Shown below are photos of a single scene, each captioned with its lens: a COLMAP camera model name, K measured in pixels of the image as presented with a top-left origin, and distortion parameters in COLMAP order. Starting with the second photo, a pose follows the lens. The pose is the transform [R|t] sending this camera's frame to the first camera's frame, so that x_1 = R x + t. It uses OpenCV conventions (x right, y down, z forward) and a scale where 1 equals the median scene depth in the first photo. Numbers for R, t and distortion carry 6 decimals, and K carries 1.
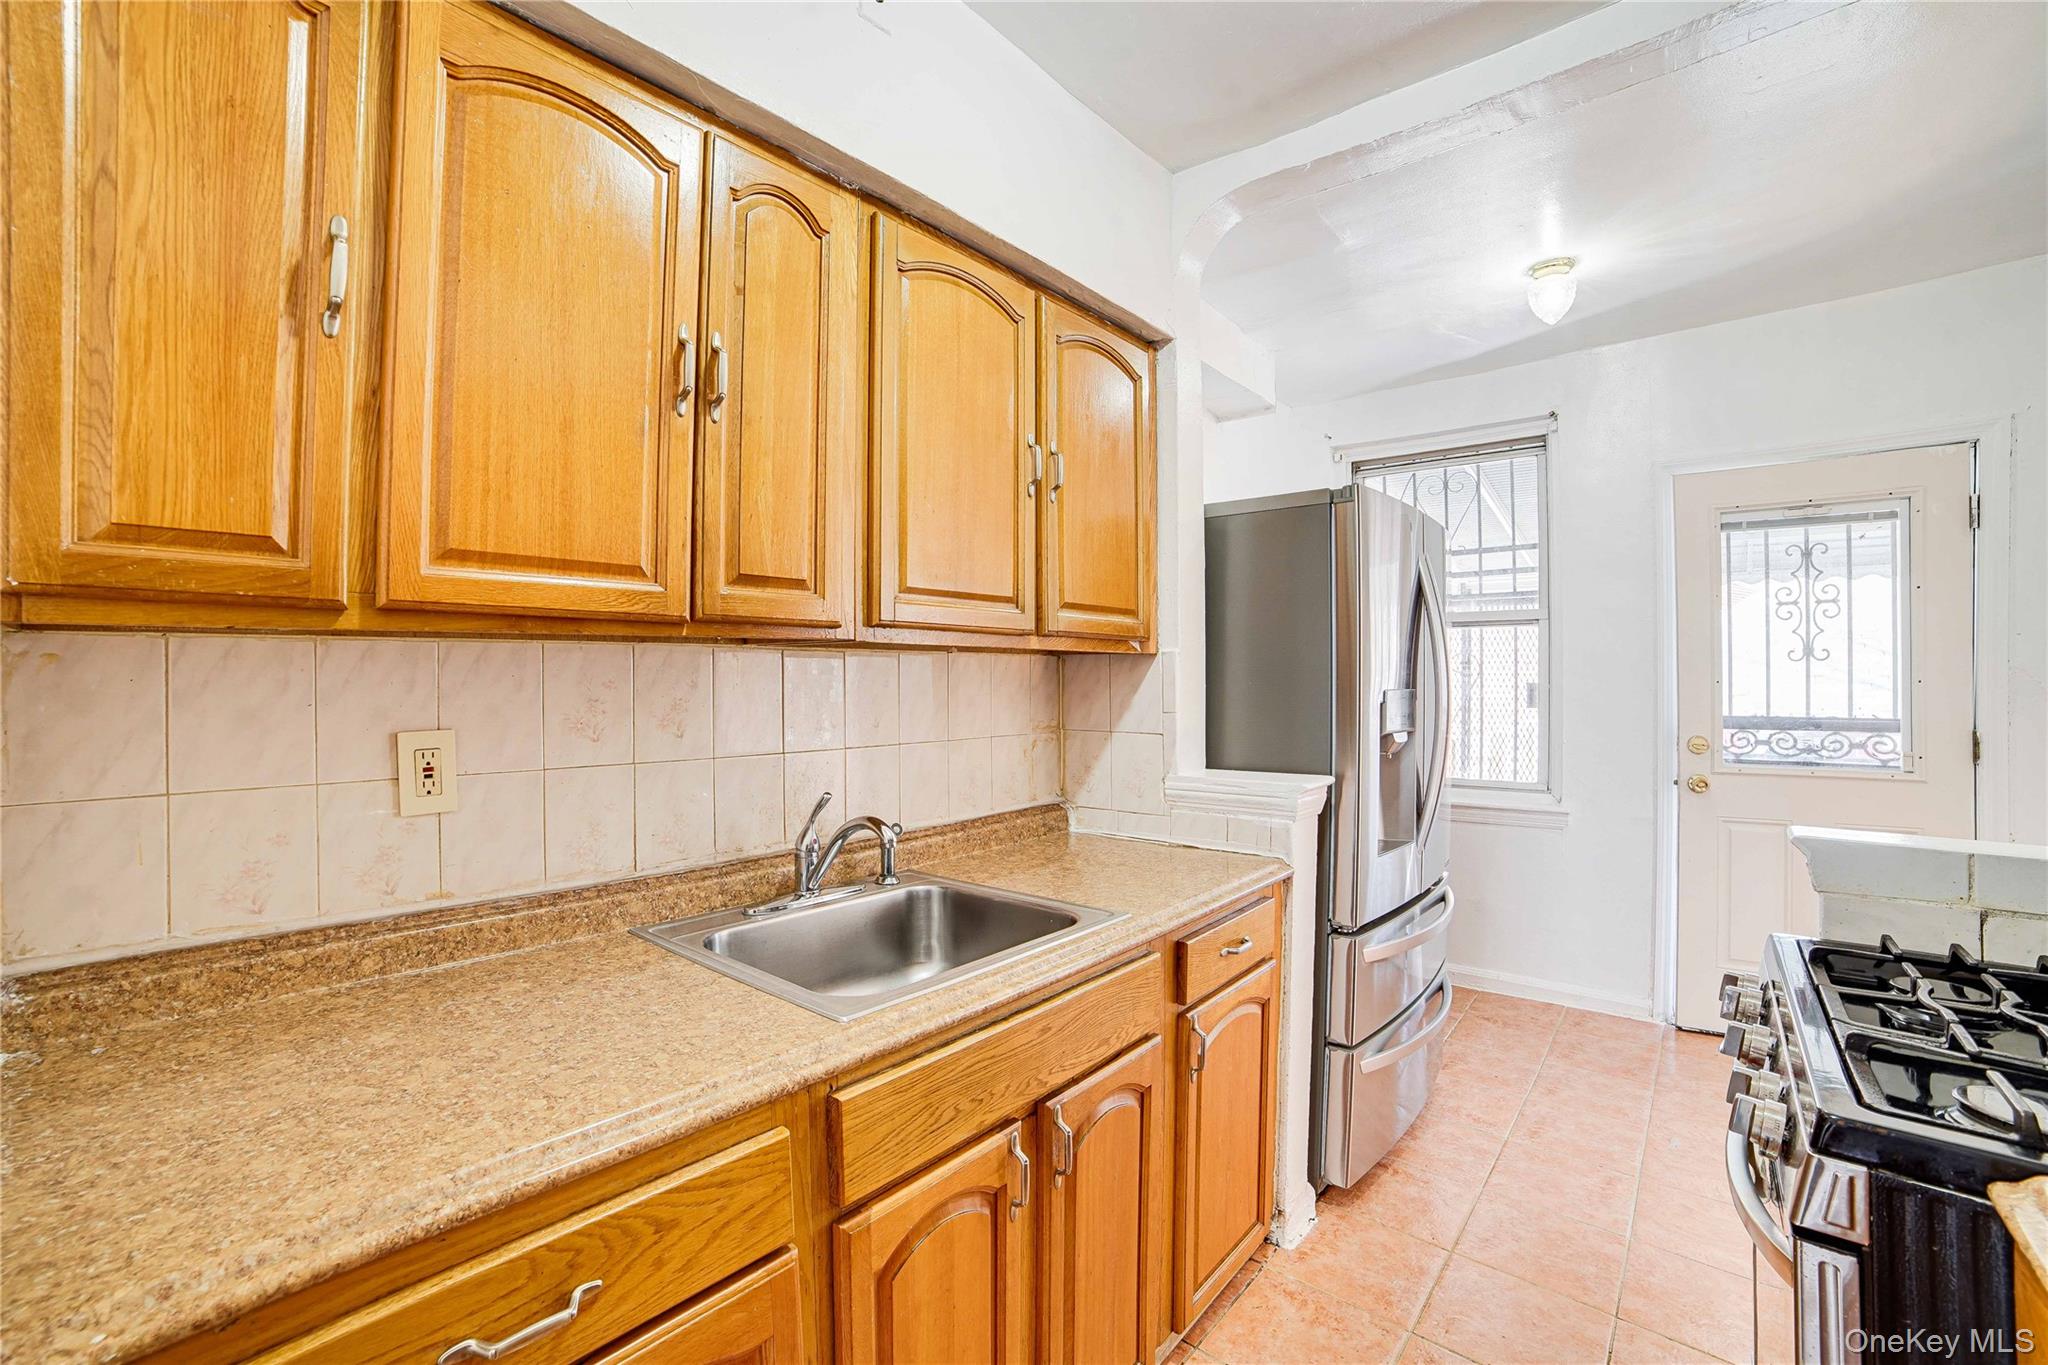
lens RADIAL K [[884.9, 0, 1028.4], [0, 884.9, 687.0], [0, 0, 1]] dist [-0.100607, 0.051517]
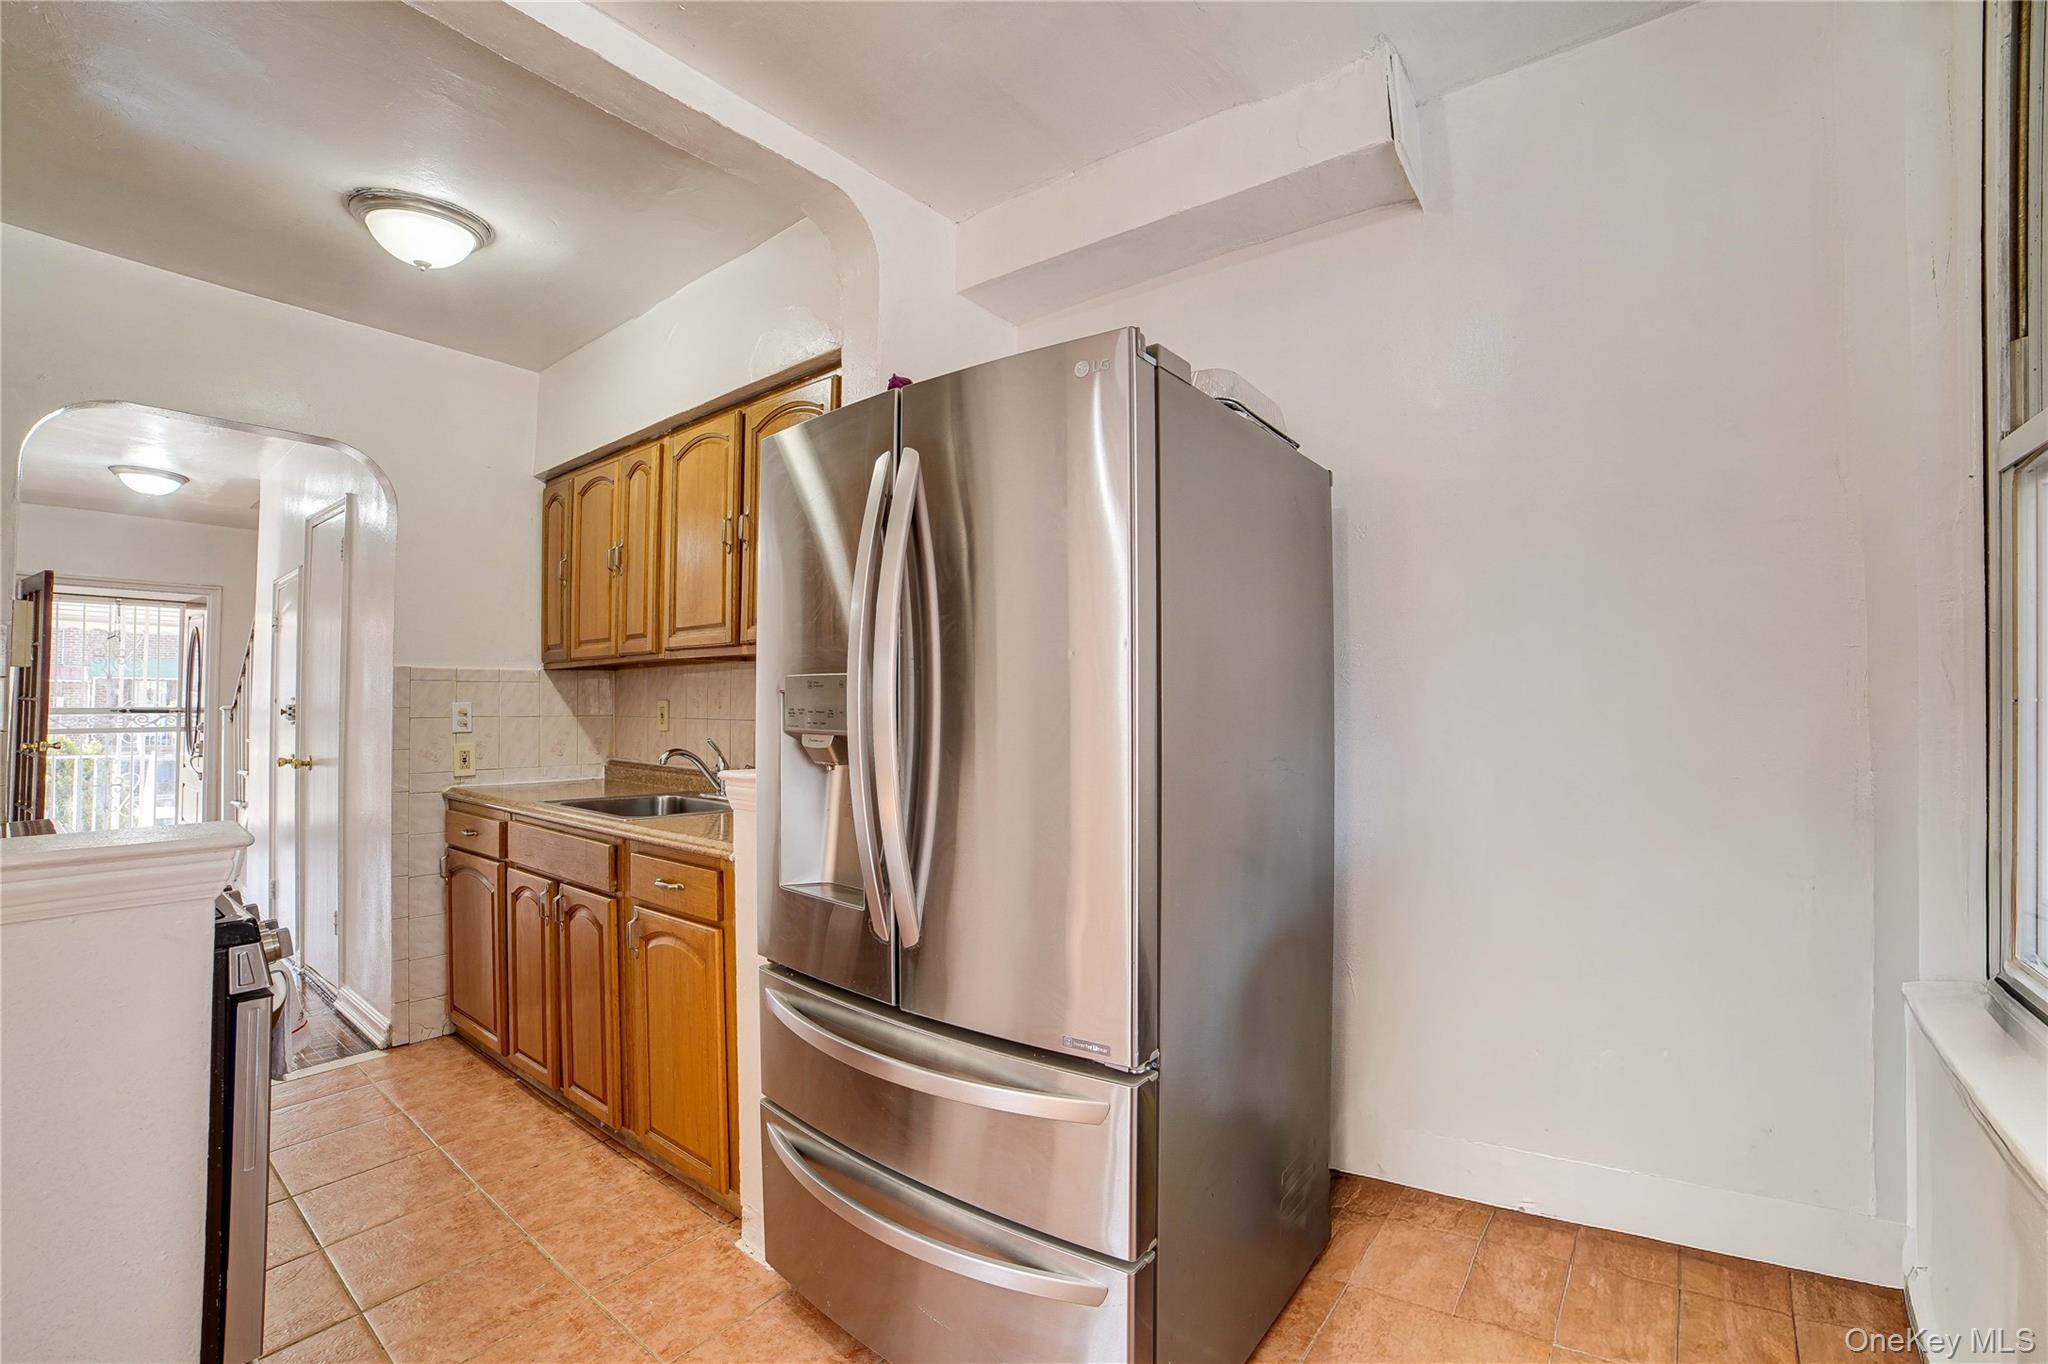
lens RADIAL K [[830.3, 0, 1023.3], [0, 830.3, 693.1], [0, 0, 1]] dist [-0.073157, 0.034559]
pose [[0.021428, -0.004951, -0.999758, 1.349037], [0.001499, 0.999987, -0.004920, 0.027258], [0.999769, -0.001393, 0.021435, 1.412986]]
